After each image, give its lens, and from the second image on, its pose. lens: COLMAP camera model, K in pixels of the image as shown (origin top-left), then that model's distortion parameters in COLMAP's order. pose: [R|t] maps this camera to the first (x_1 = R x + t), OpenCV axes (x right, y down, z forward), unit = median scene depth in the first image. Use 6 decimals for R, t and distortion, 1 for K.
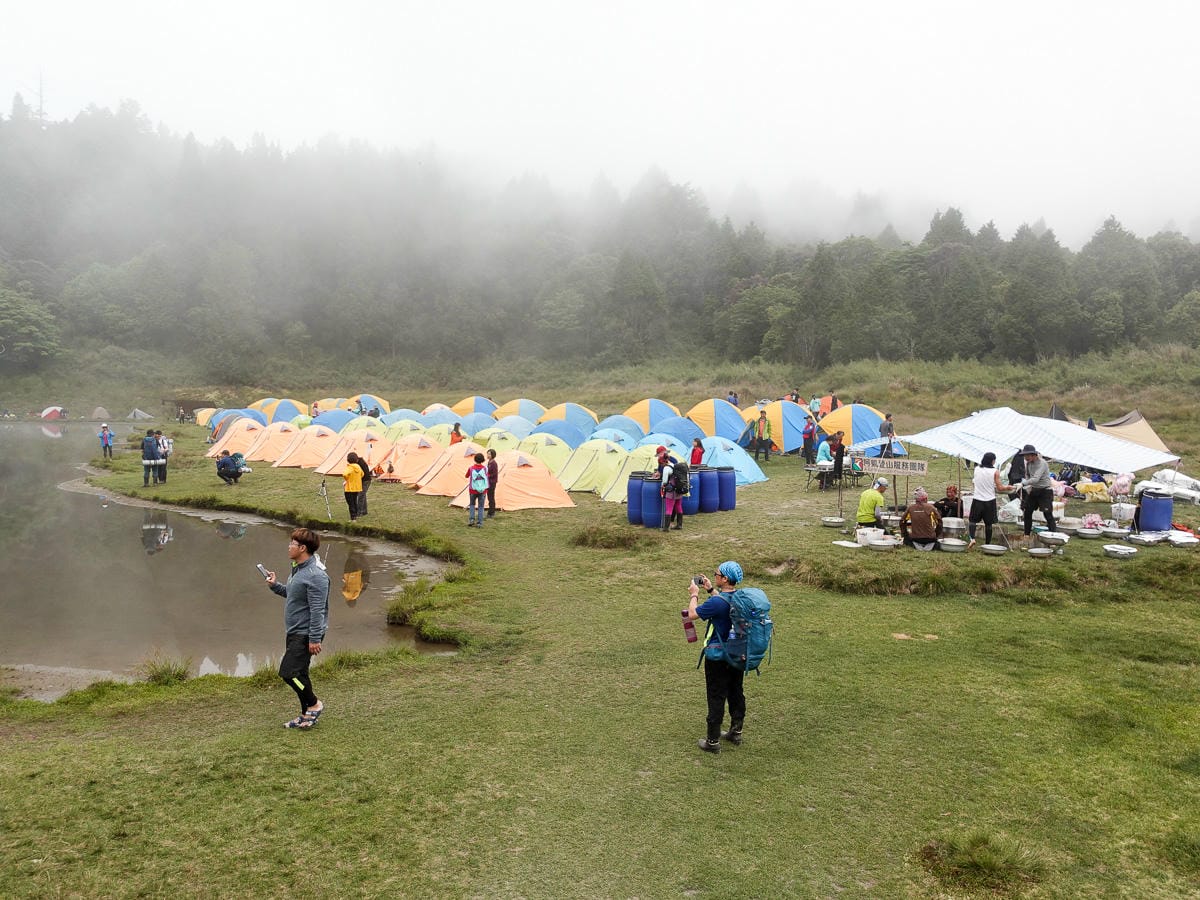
lens RADIAL K [[933.5, 0, 600.0], [0, 933.5, 450.0], [0, 0, 1]] dist [0.003069, 0.001779]
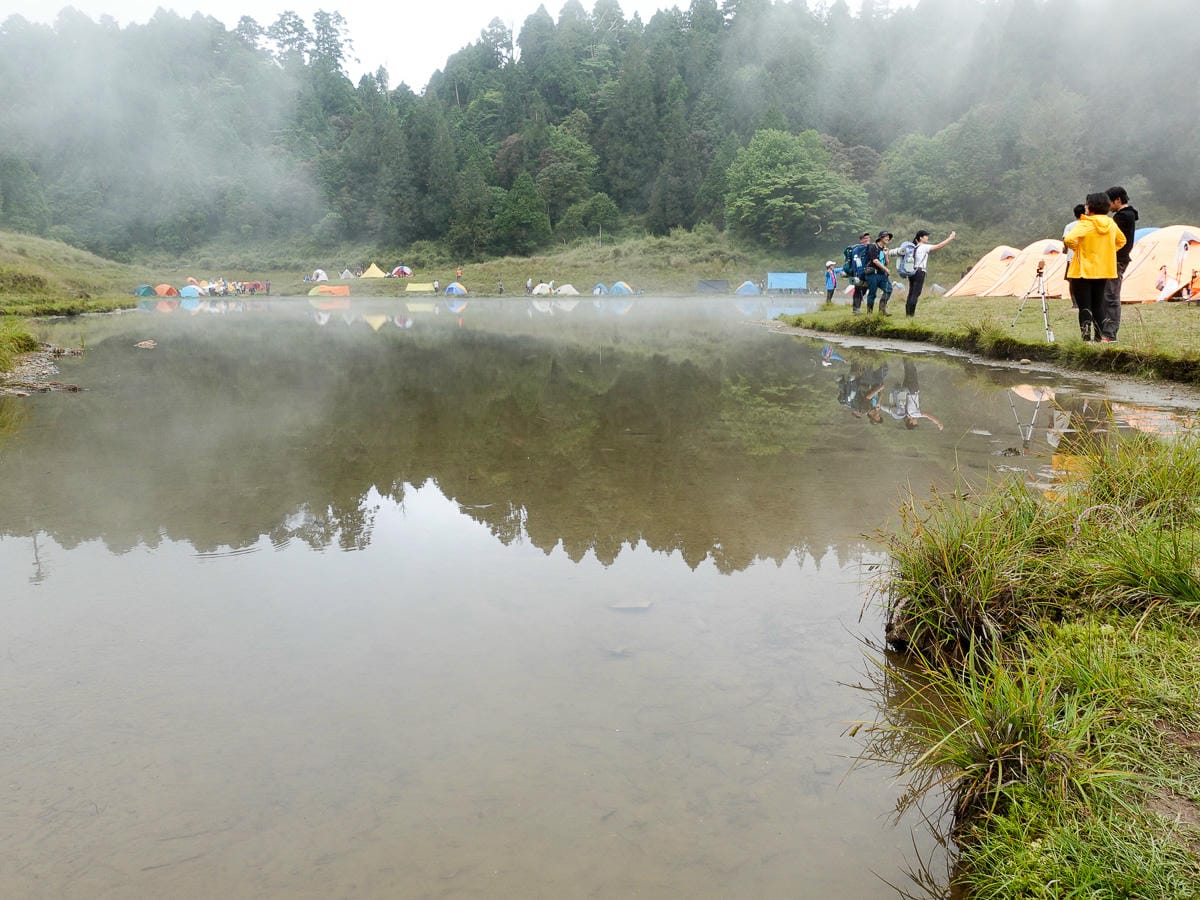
lens RADIAL K [[933.5, 0, 600.0], [0, 933.5, 450.0], [0, 0, 1]] dist [0.003069, 0.001779]
pose [[0.672397, 0.105757, -0.732596, -0.017207], [-0.025865, 0.992493, 0.119536, 0.016206], [0.739738, -0.061427, 0.670085, 0.103908]]
